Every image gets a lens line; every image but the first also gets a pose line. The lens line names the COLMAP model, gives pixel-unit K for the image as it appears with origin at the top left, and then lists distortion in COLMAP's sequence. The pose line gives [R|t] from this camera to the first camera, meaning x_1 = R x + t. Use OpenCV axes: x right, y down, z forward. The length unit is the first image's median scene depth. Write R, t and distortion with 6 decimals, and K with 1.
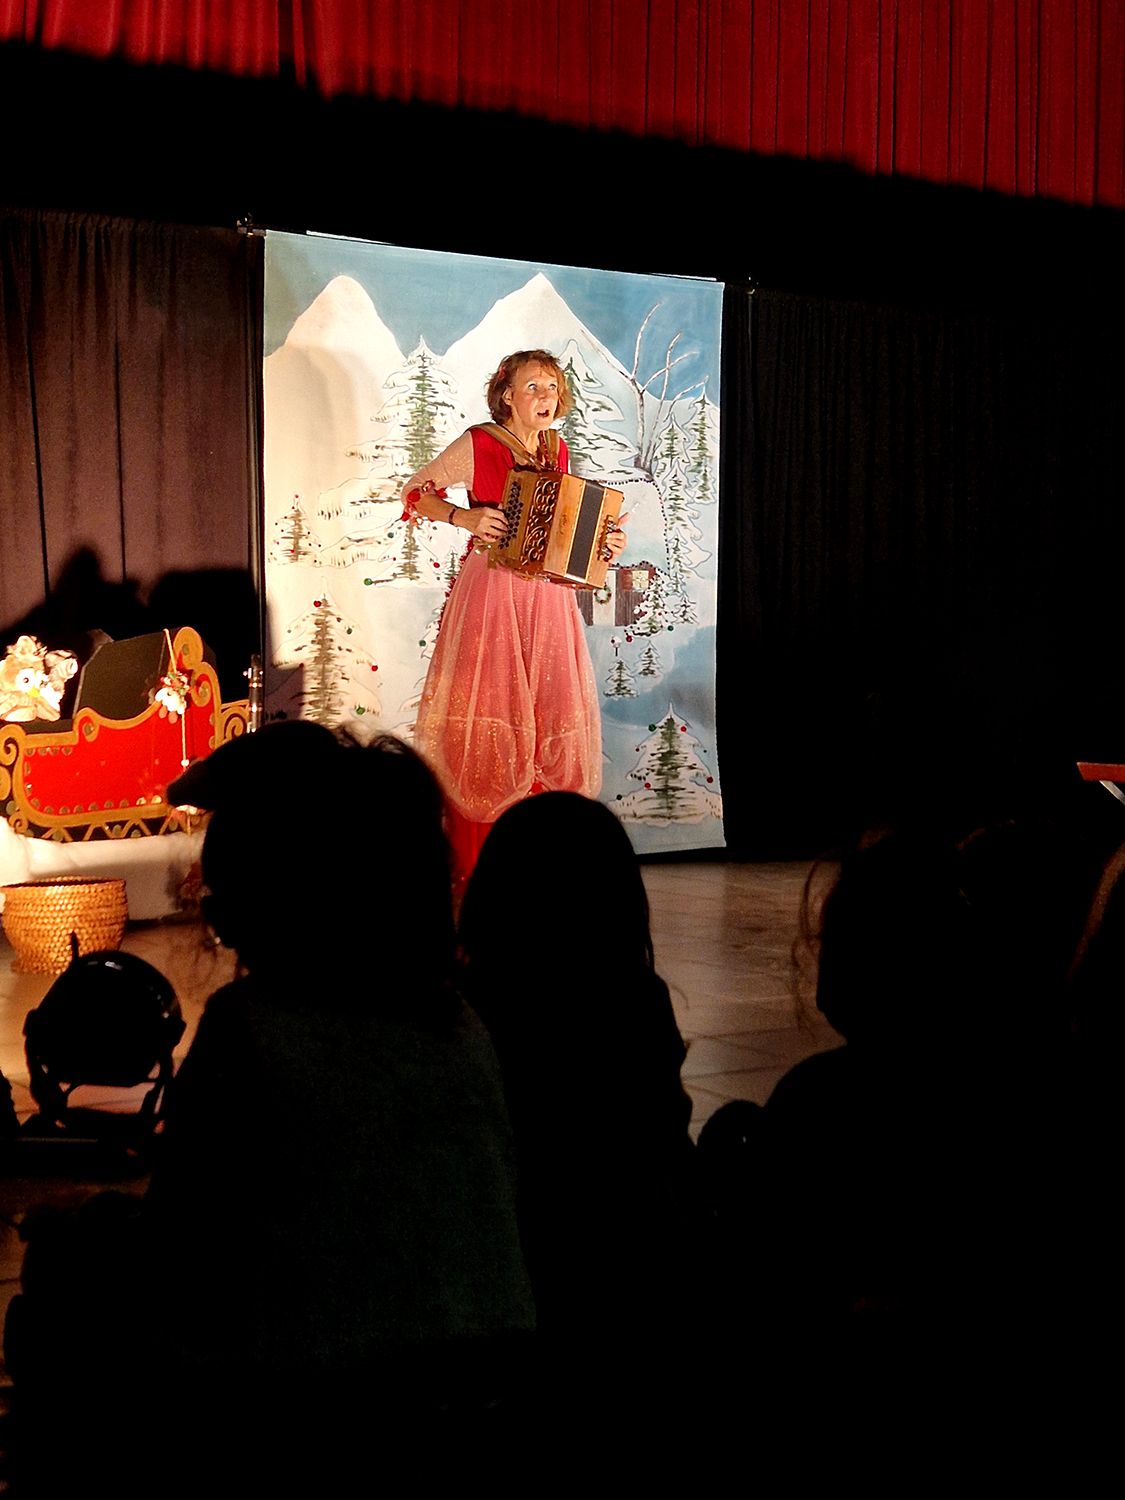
lens RADIAL K [[1025.8, 0, 562.5], [0, 1025.8, 754.9], [0, 0, 1]] dist [0.030278, -0.015504]
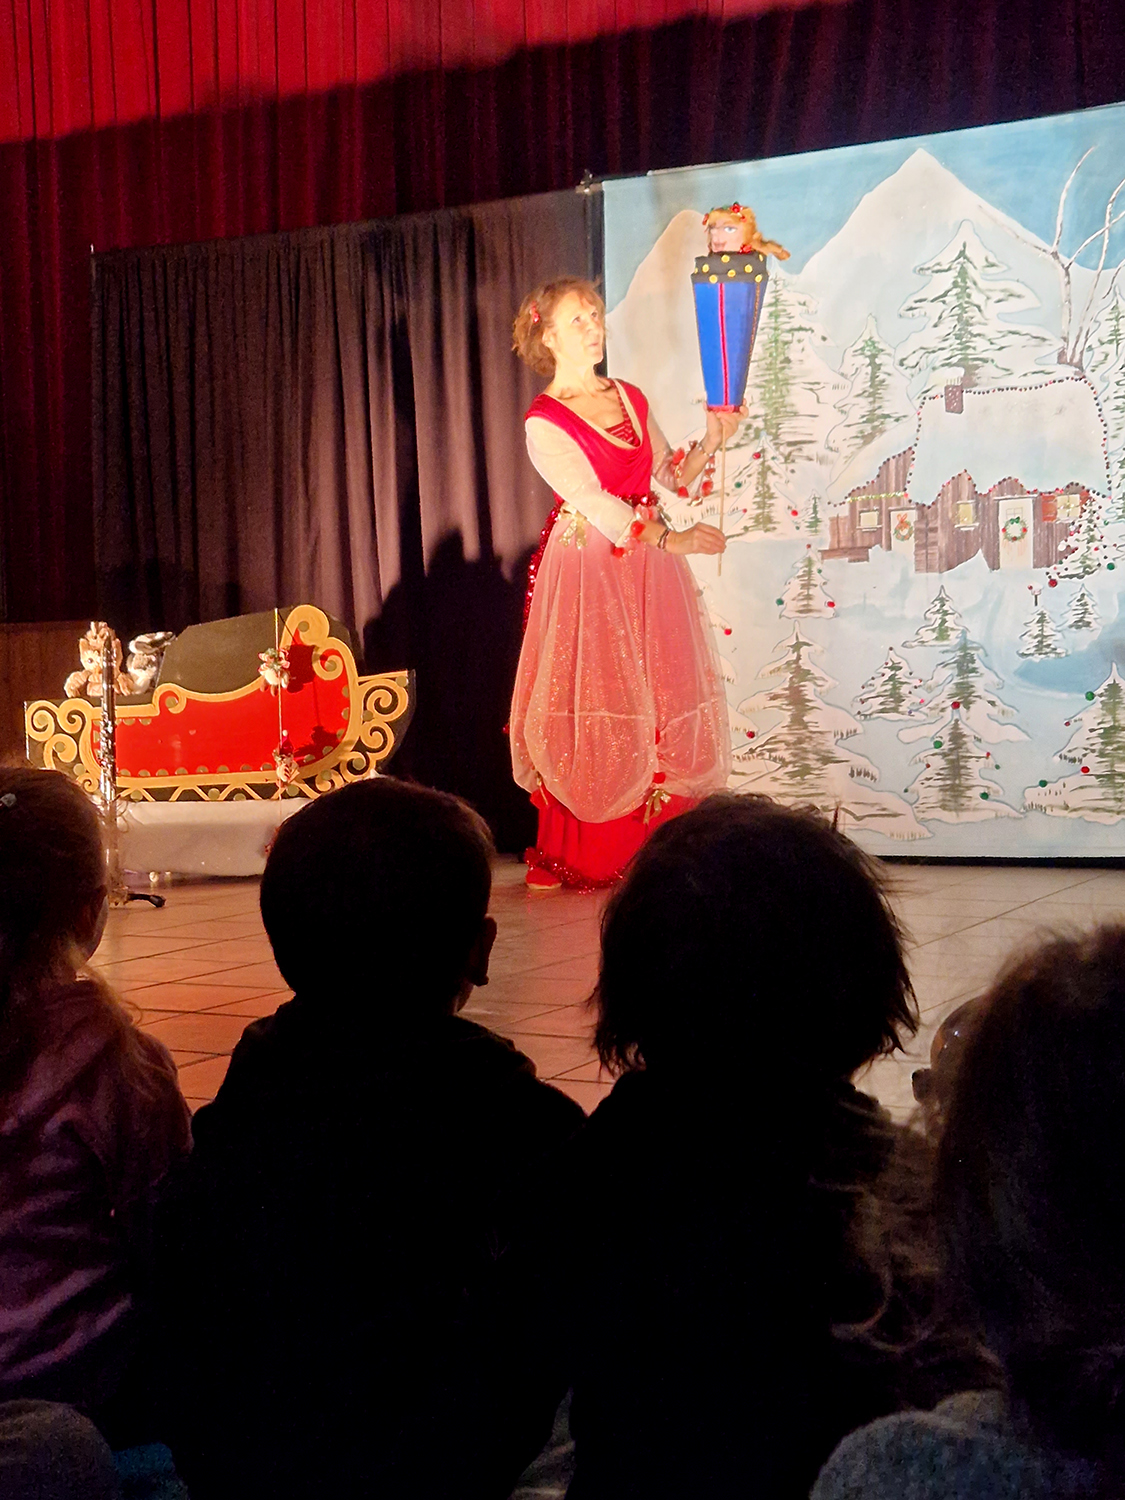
lens RADIAL K [[1111.5, 0, 562.4], [0, 1111.5, 744.9], [0, 0, 1]] dist [0.010567, -0.004399]
pose [[0.848565, 0.021430, -0.528658, 0.207937], [-0.011210, 0.999683, 0.022530, -0.004087], [0.528973, -0.013192, 0.848536, 0.074529]]
